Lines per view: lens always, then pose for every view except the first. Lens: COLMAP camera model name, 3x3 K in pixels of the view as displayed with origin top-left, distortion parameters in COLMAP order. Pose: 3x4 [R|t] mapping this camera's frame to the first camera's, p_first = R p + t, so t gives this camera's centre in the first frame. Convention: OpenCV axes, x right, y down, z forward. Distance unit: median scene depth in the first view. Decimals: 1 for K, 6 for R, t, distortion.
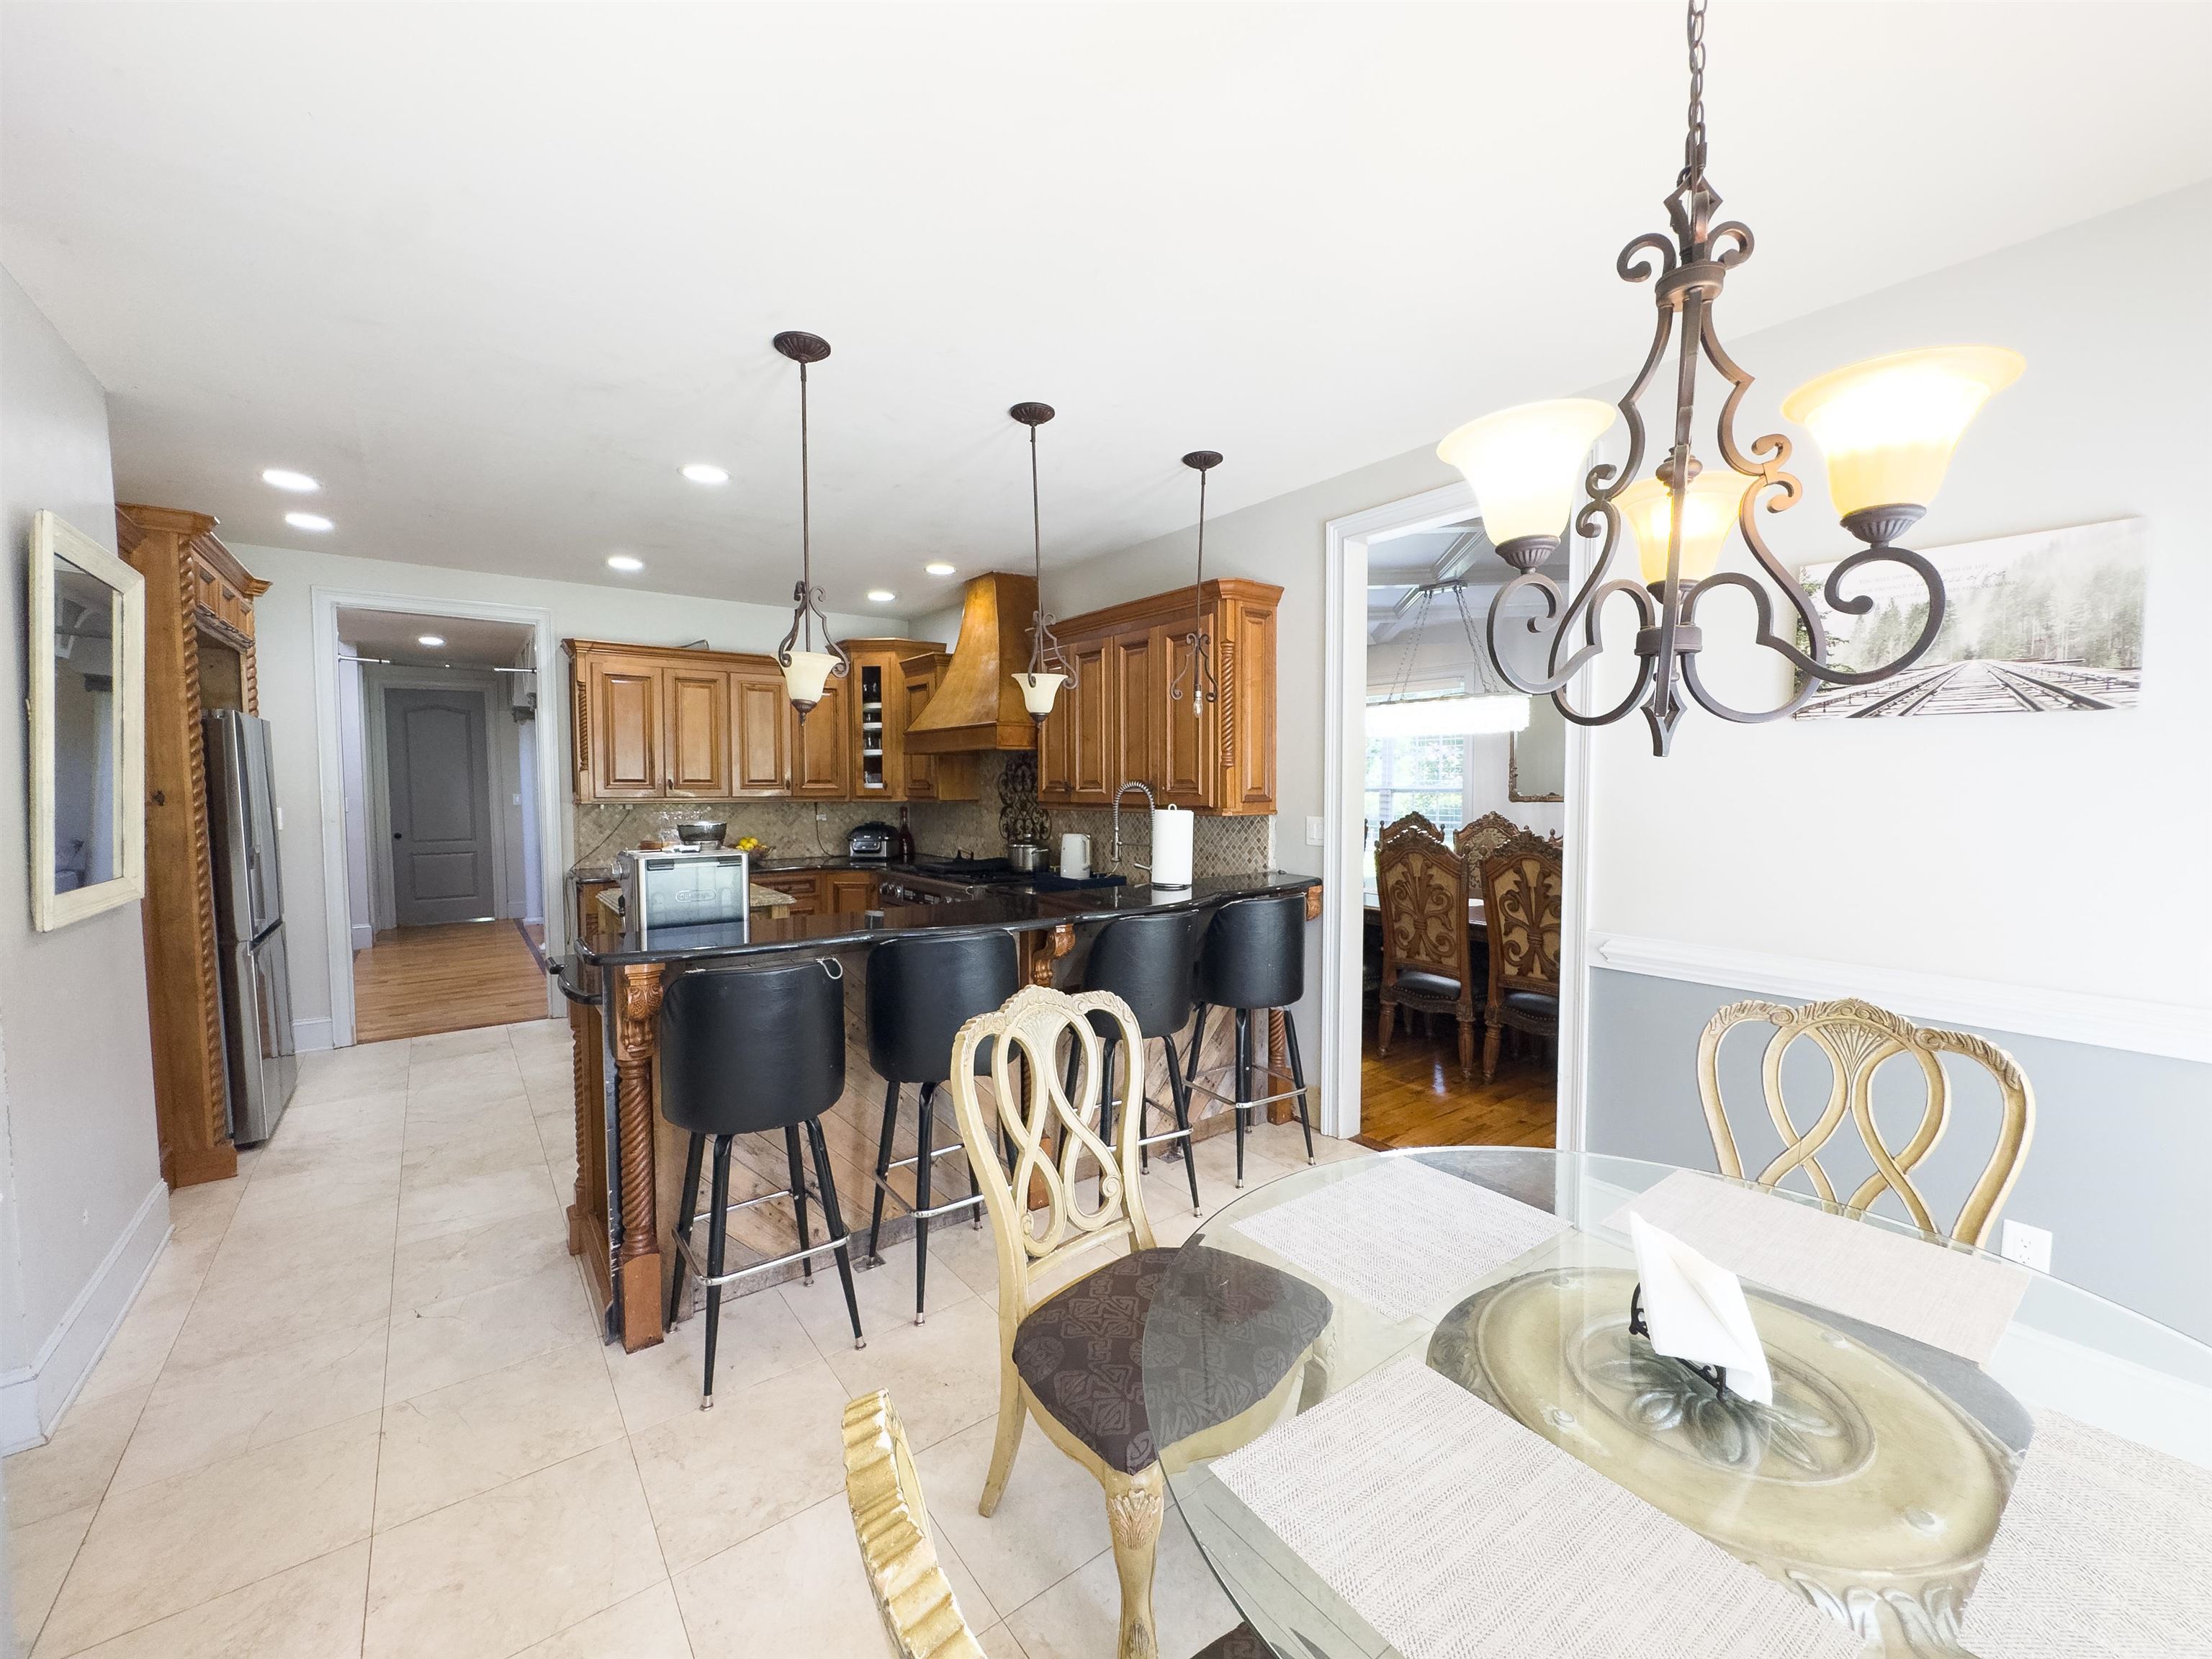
lens RADIAL K [[884.8, 0, 1107.5], [0, 884.8, 824.9], [0, 0, 1]] dist [-0.001204, 0.000326]
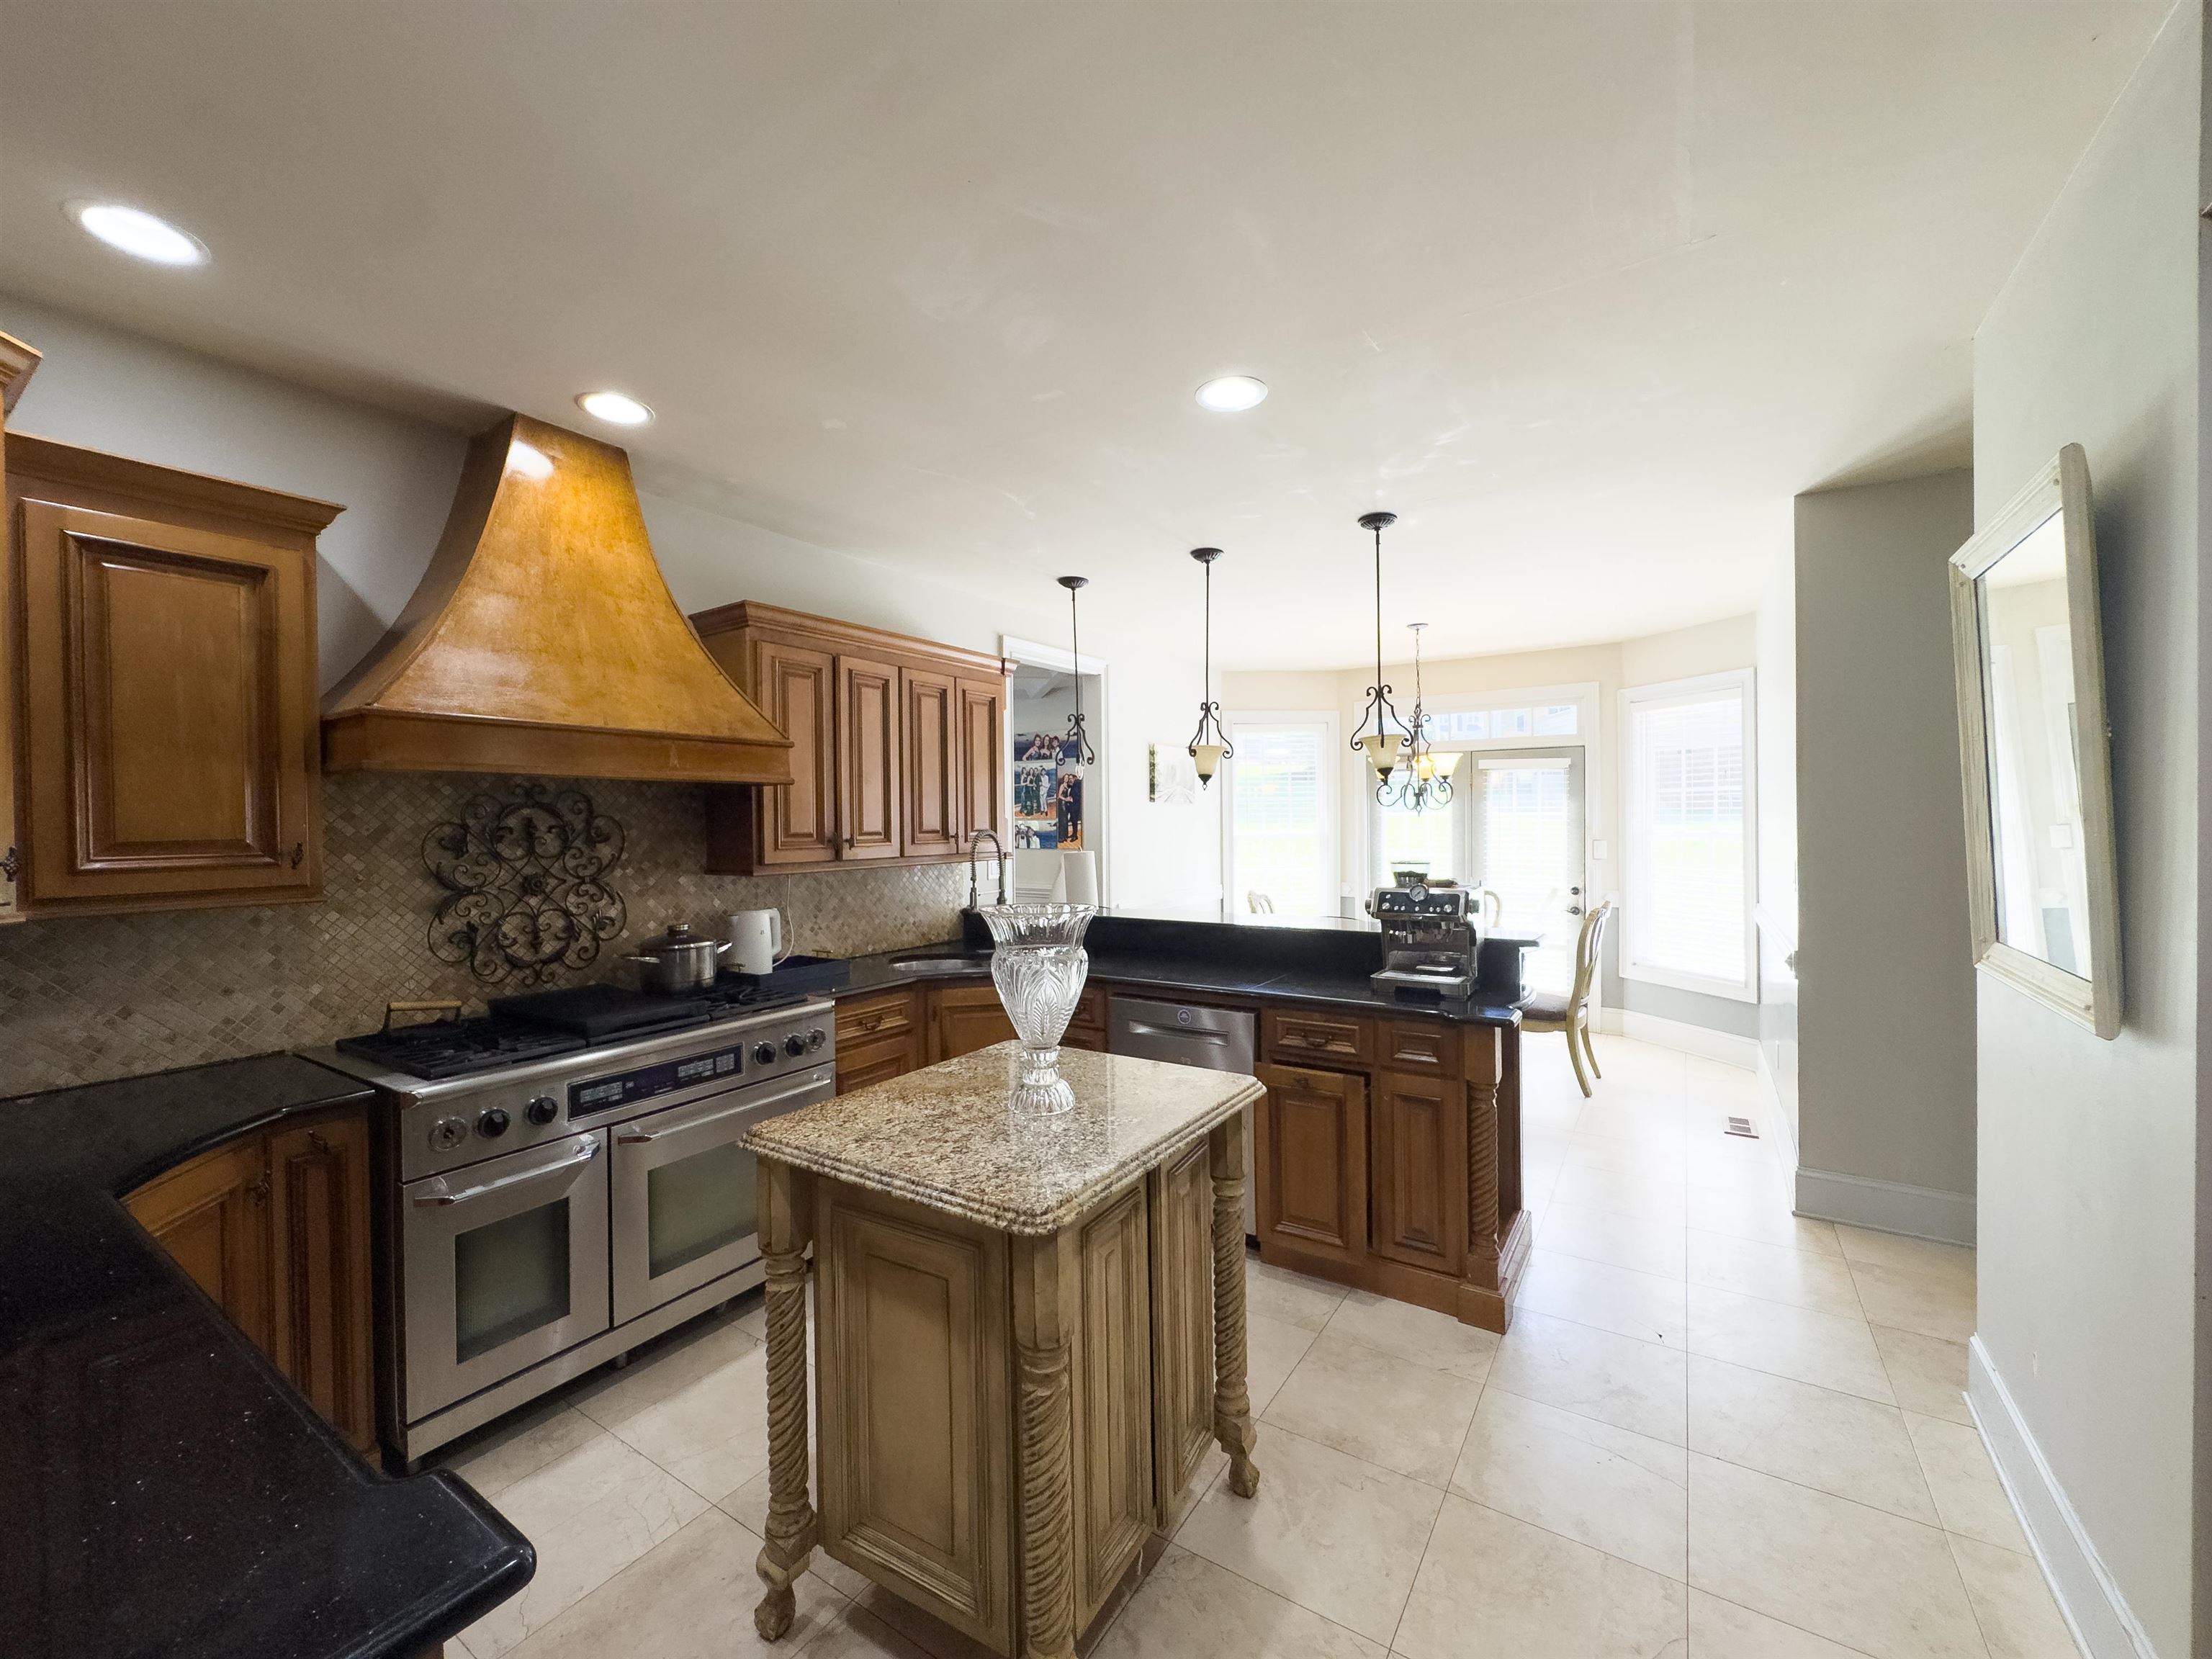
lens RADIAL K [[882.3, 0, 1103.1], [0, 882.3, 827.0], [0, 0, 1]] dist [-0.003368, 0.000242]
pose [[-0.326024, 0.002765, 0.945357, -0.679540], [0.065400, 0.997666, 0.019637, -0.043862], [-0.943096, 0.068229, -0.325444, 0.842964]]
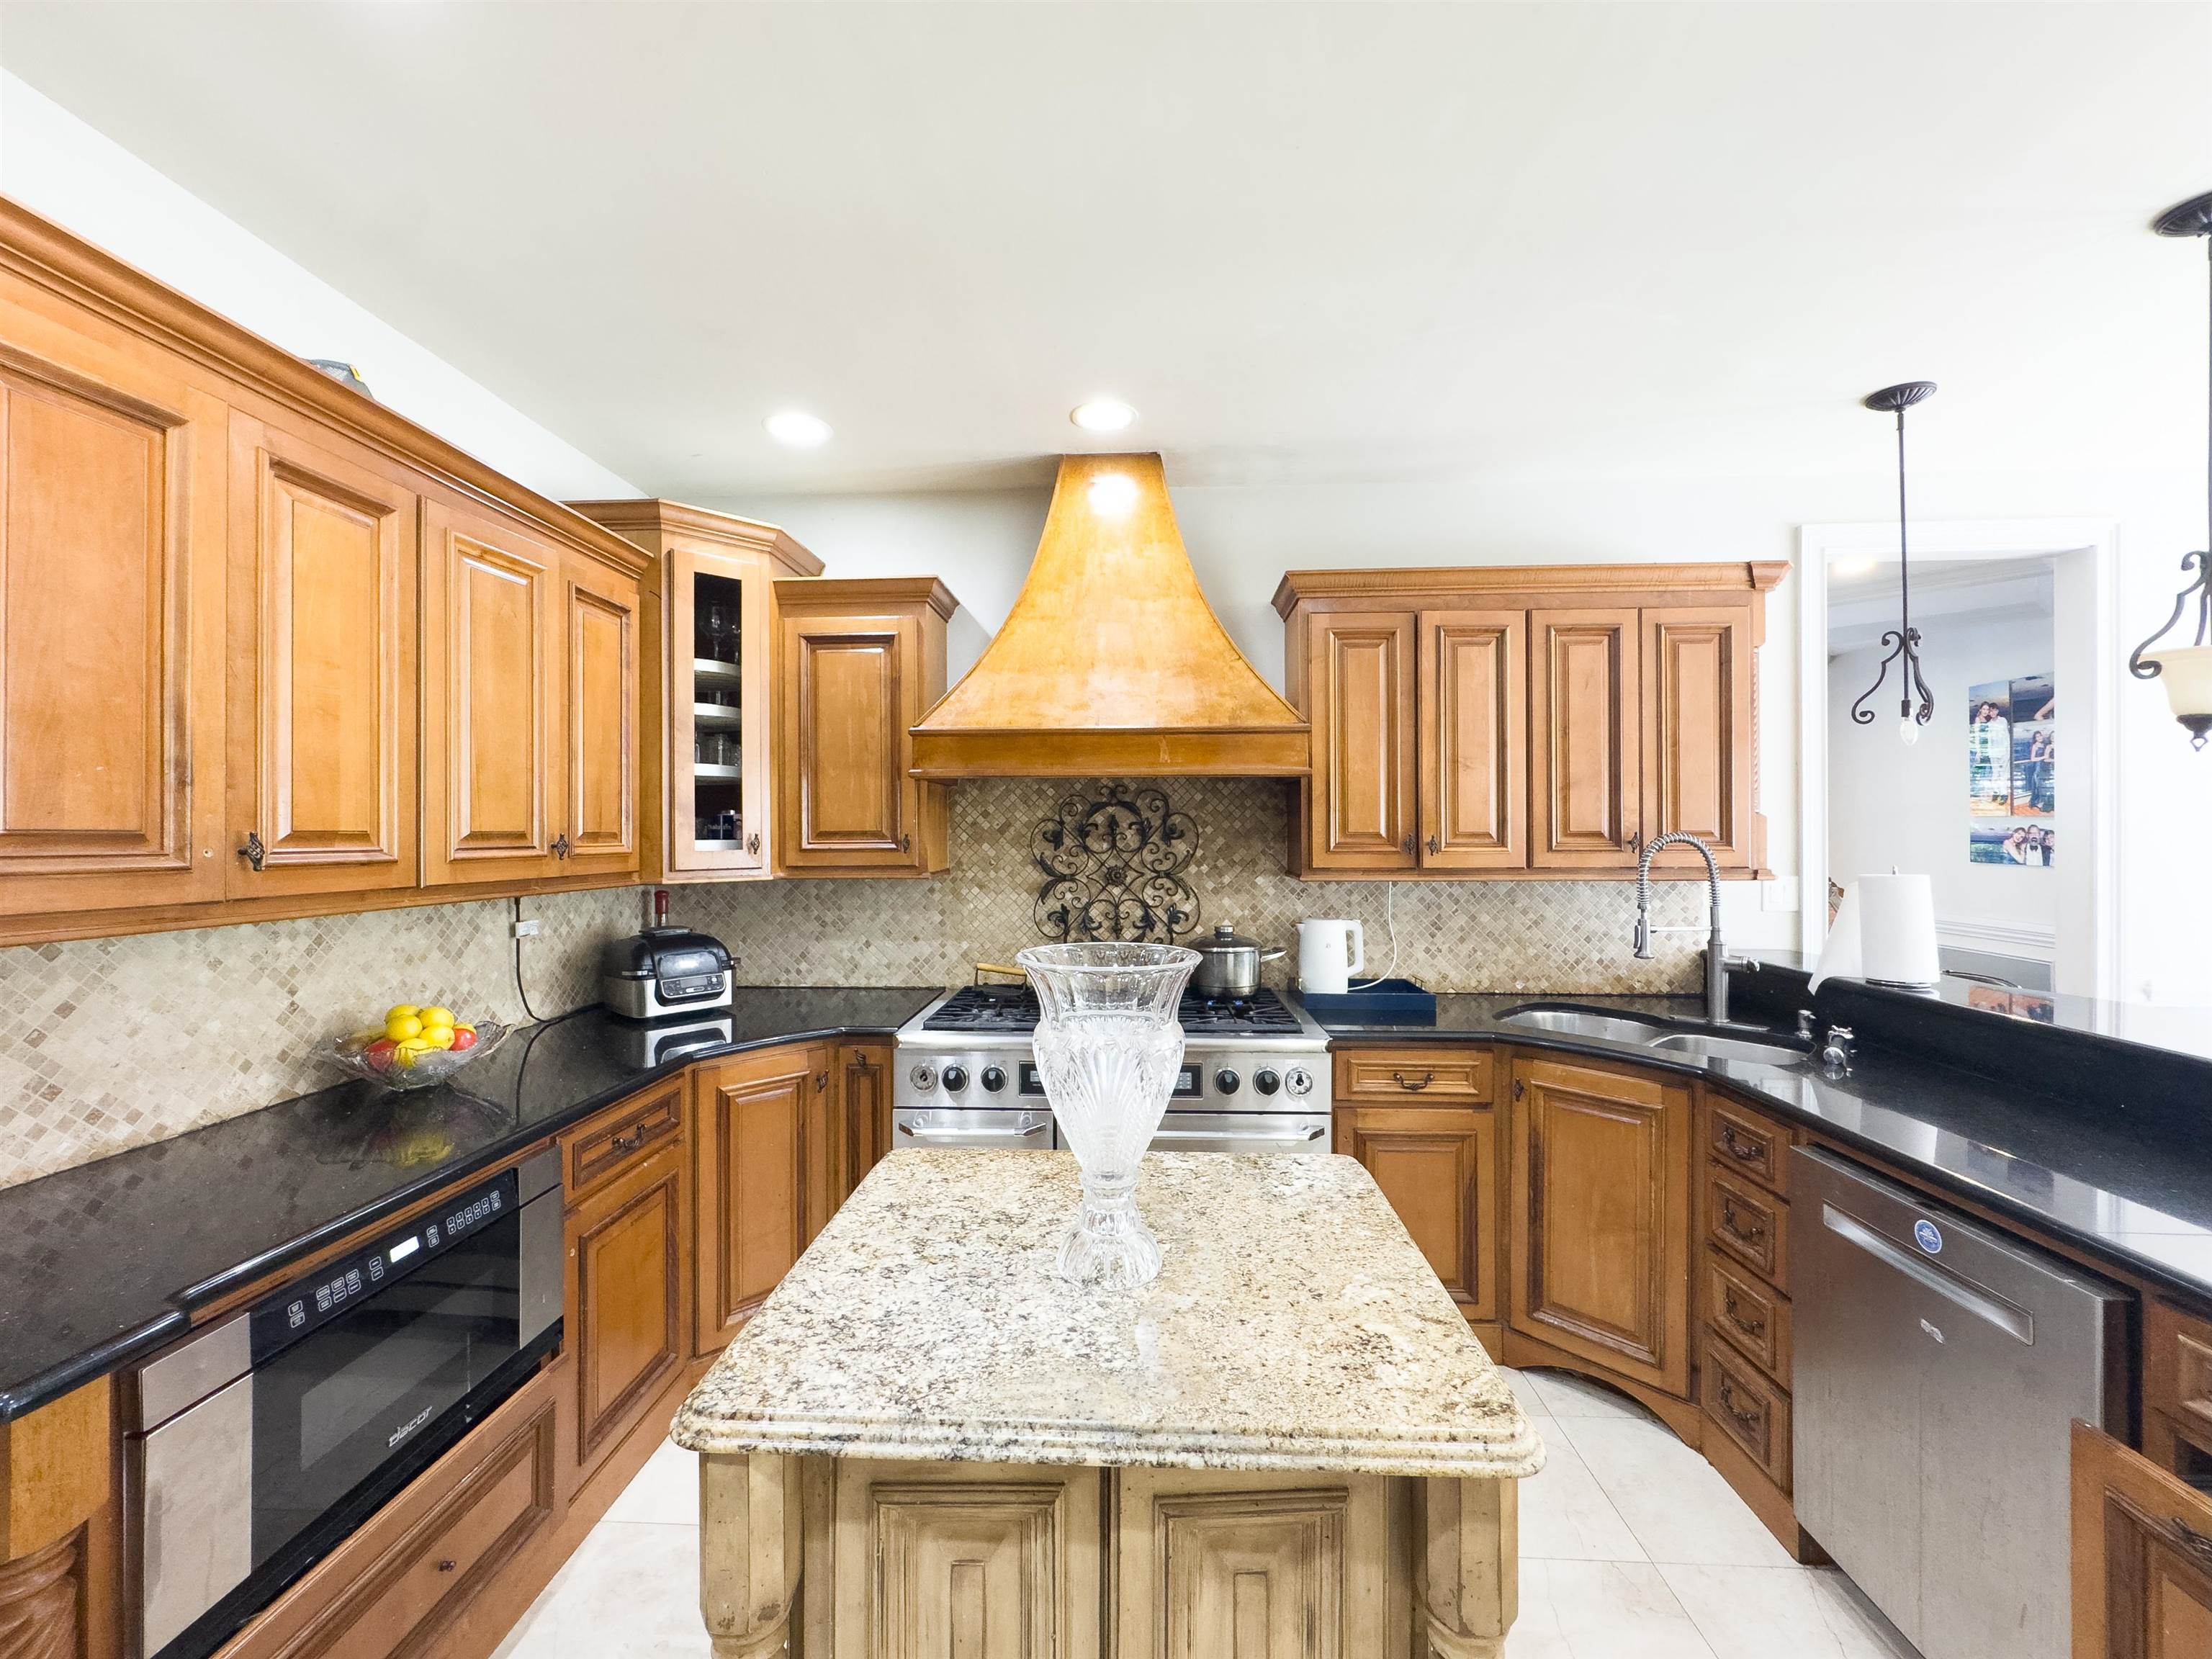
lens RADIAL K [[884.8, 0, 1107.5], [0, 884.8, 824.9], [0, 0, 1]] dist [-0.001204, 0.000326]
pose [[0.643990, 0.005460, 0.765015, -0.526444], [0.042064, 0.998209, -0.042535, -0.030778], [-0.763877, 0.059572, 0.642607, 0.630645]]
